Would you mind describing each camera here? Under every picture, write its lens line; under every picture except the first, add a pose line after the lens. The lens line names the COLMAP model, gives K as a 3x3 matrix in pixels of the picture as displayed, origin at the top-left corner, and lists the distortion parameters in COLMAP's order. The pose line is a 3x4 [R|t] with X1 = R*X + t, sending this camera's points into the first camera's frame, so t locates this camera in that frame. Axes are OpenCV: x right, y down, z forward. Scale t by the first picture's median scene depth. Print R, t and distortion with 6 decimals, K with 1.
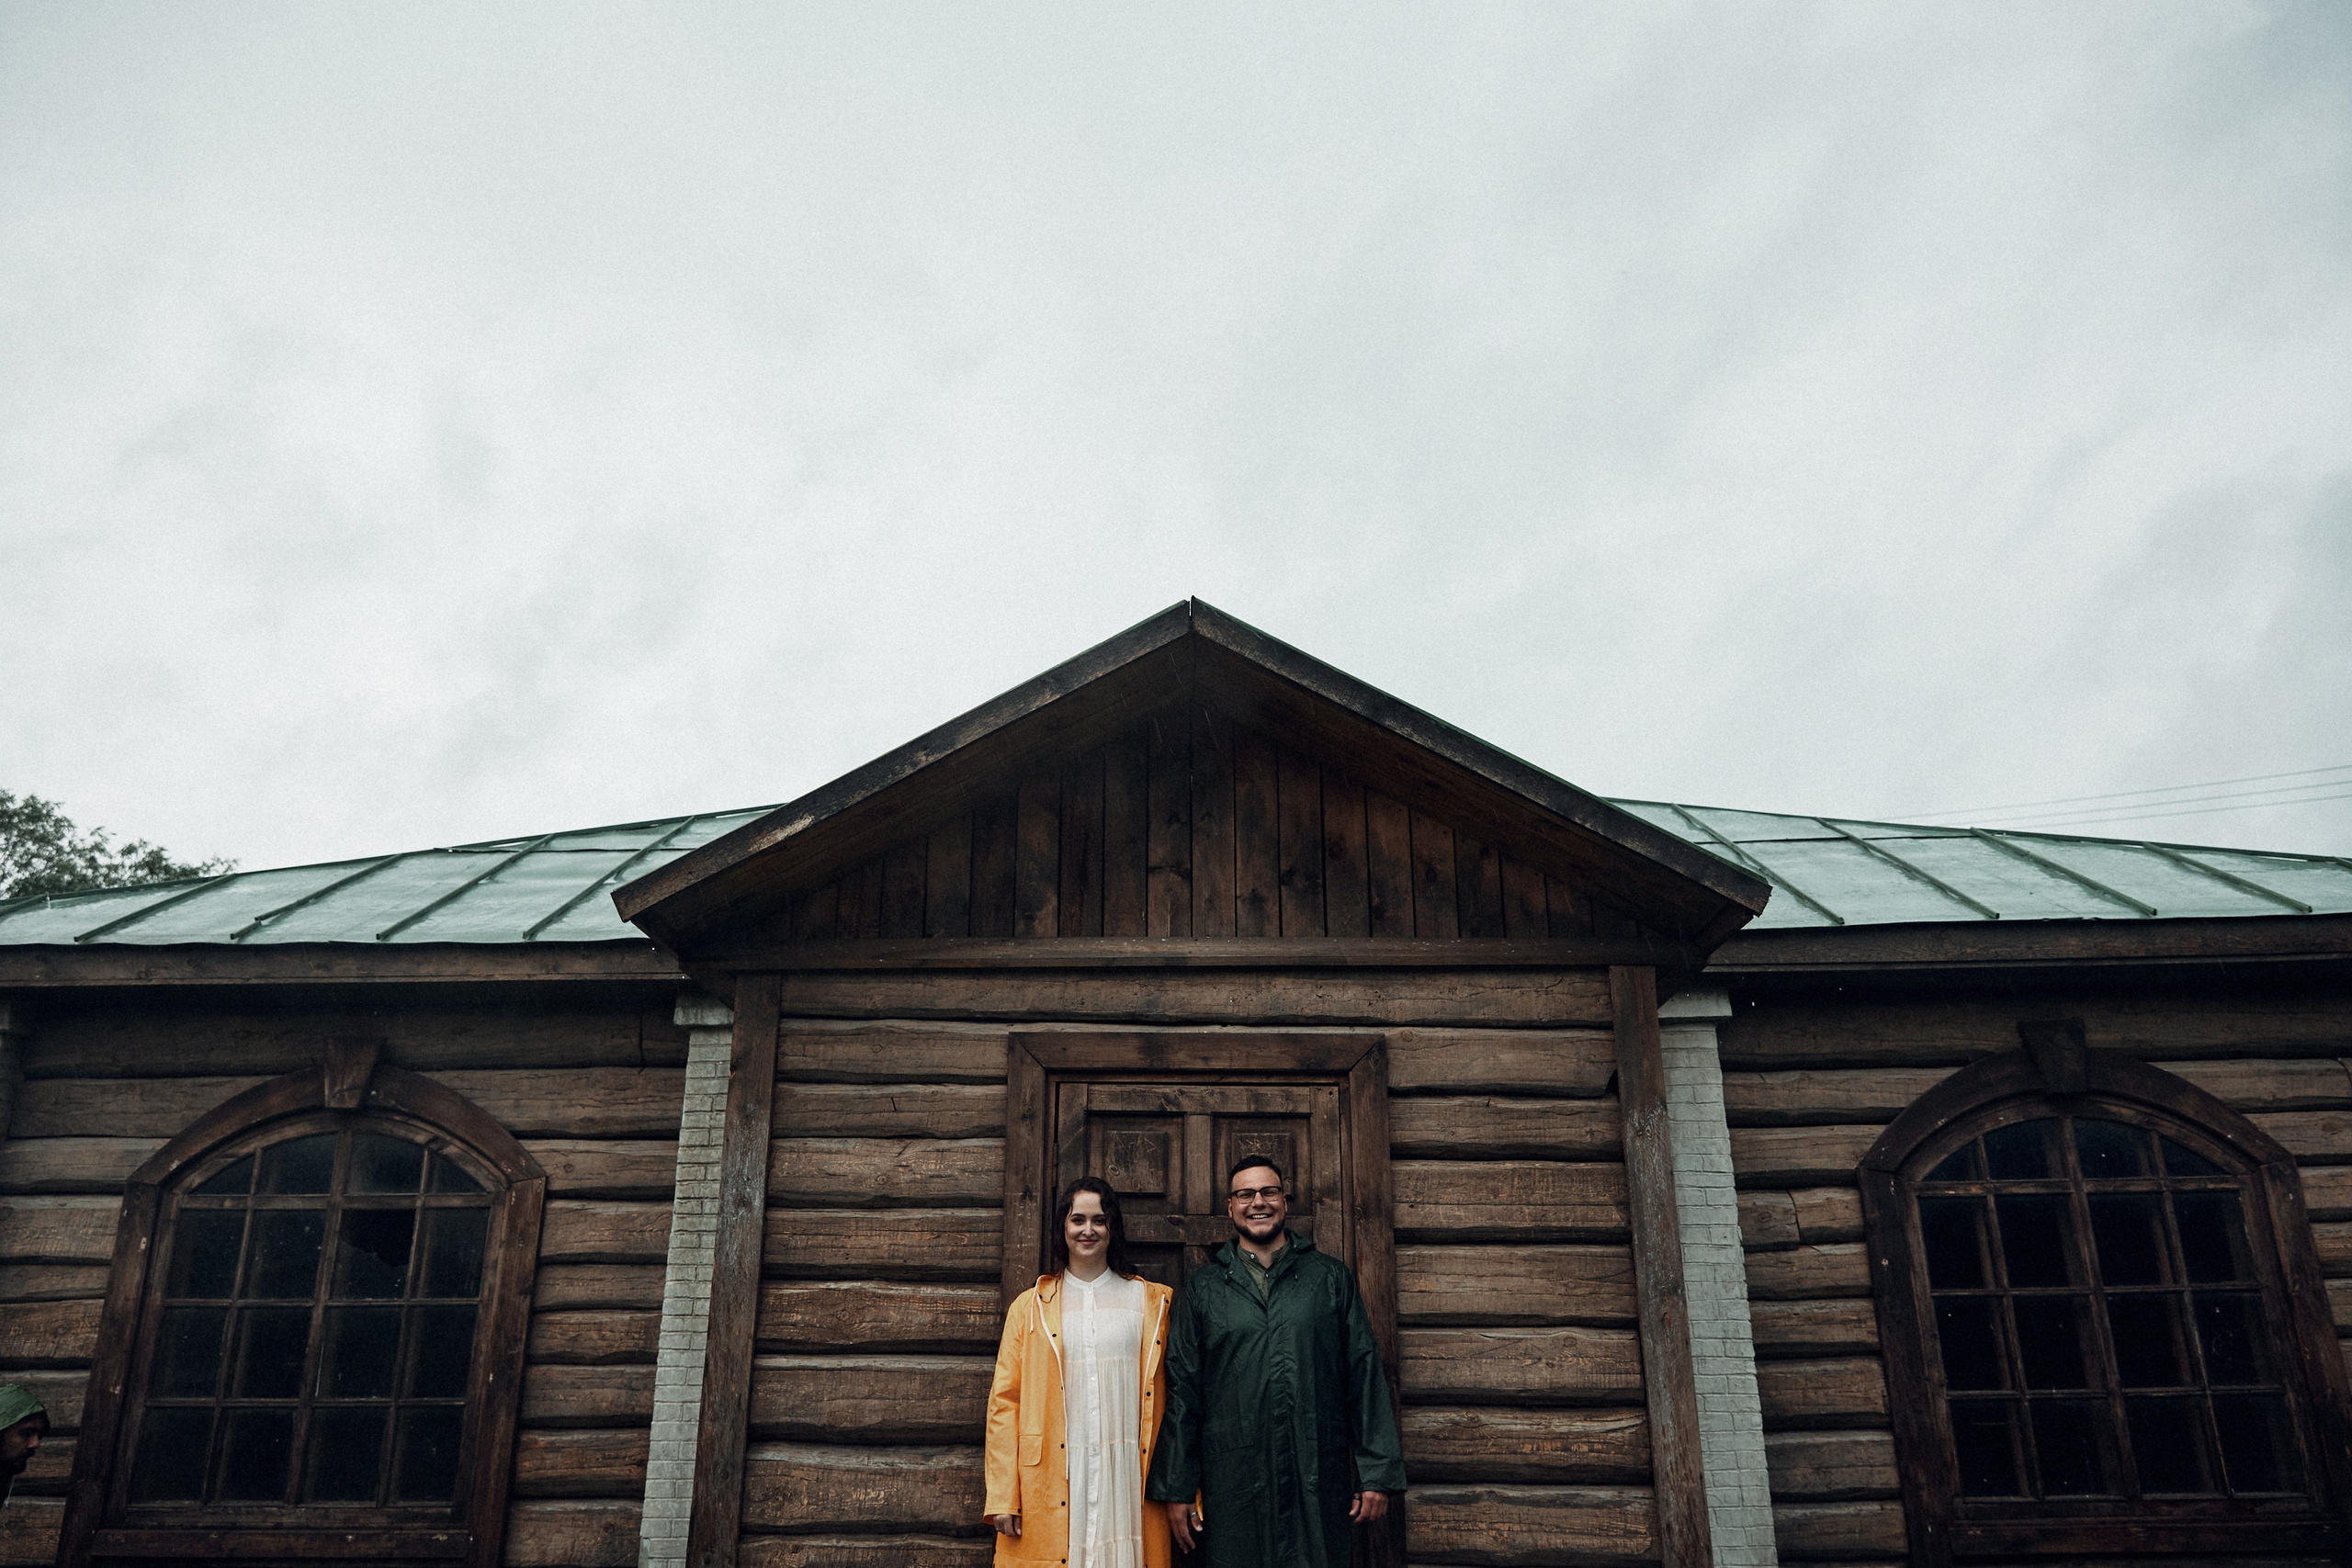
lens RADIAL K [[1545.5, 0, 1187.3], [0, 1545.5, 850.6], [0, 0, 1]] dist [0.000883, 0.006615]
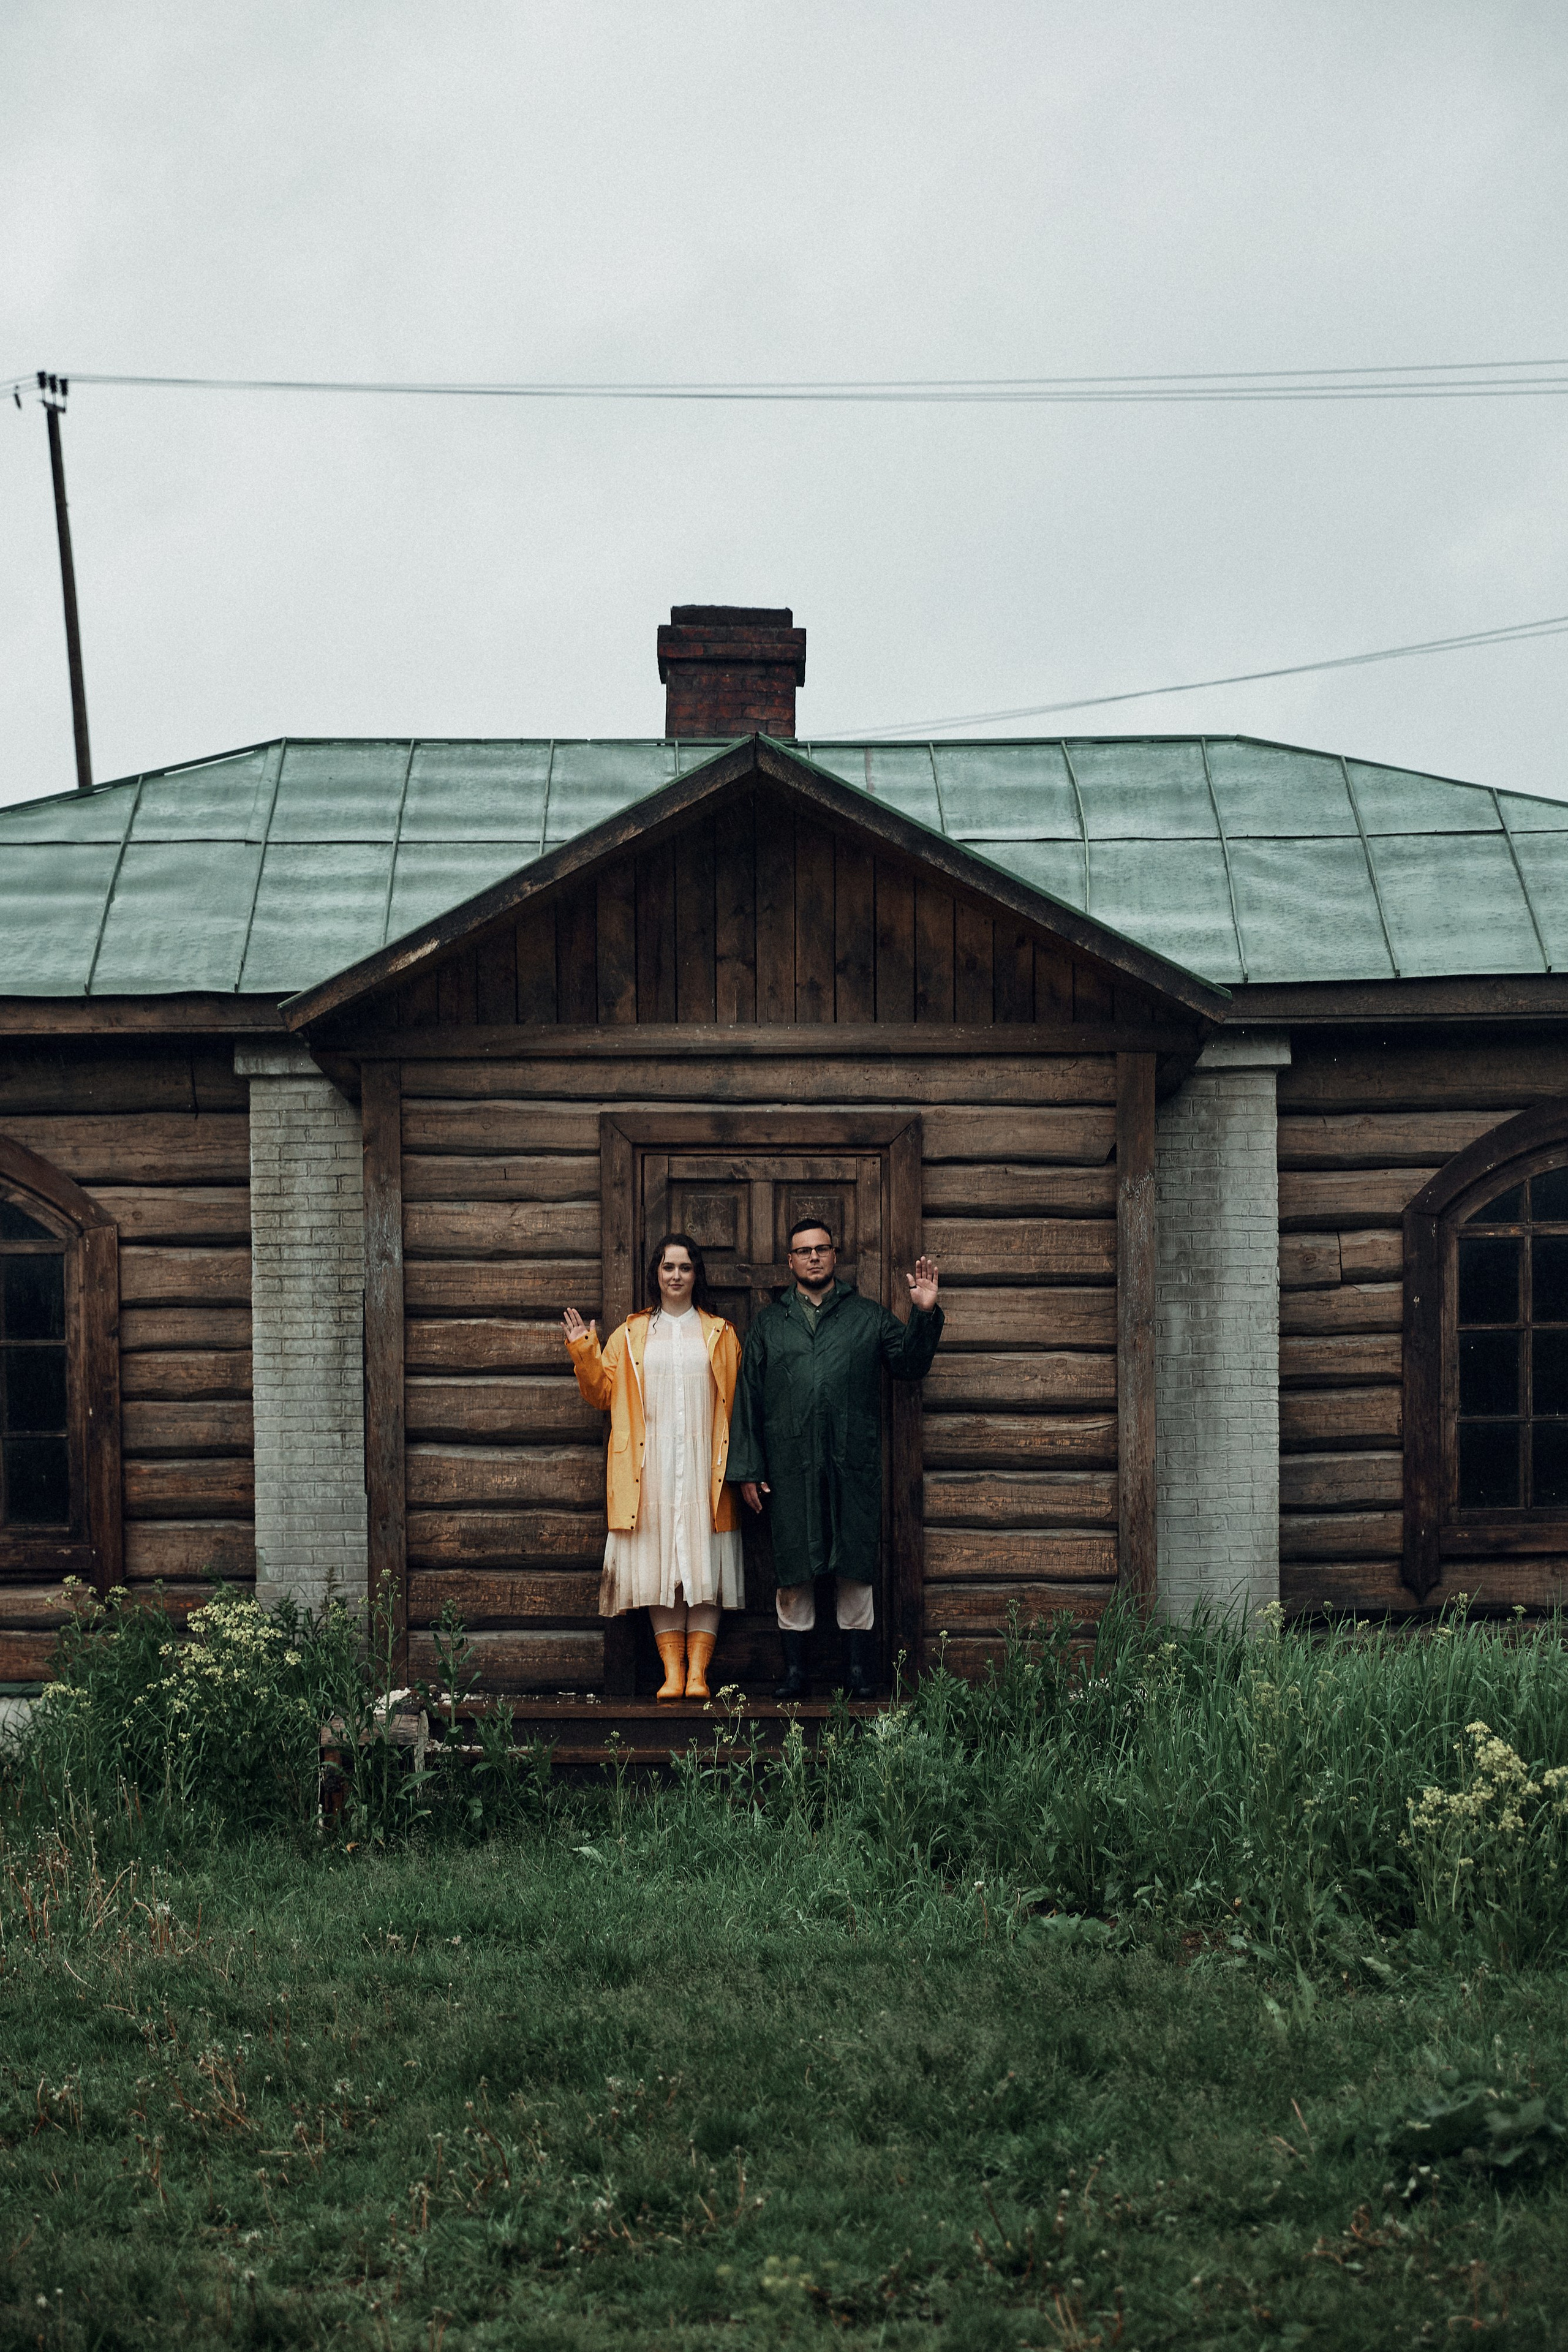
lens RADIAL K [[4731.1, 0, 819.5], [0, 4731.1, 920.7], [0, 0, 1]] dist [0.007284, 0.000000]
pose [[0.999818, -0.003122, 0.018835, -0.016323], [-0.000242, 0.984388, 0.176009, -0.654264], [-0.019091, -0.175982, 0.984208, -2.497307]]
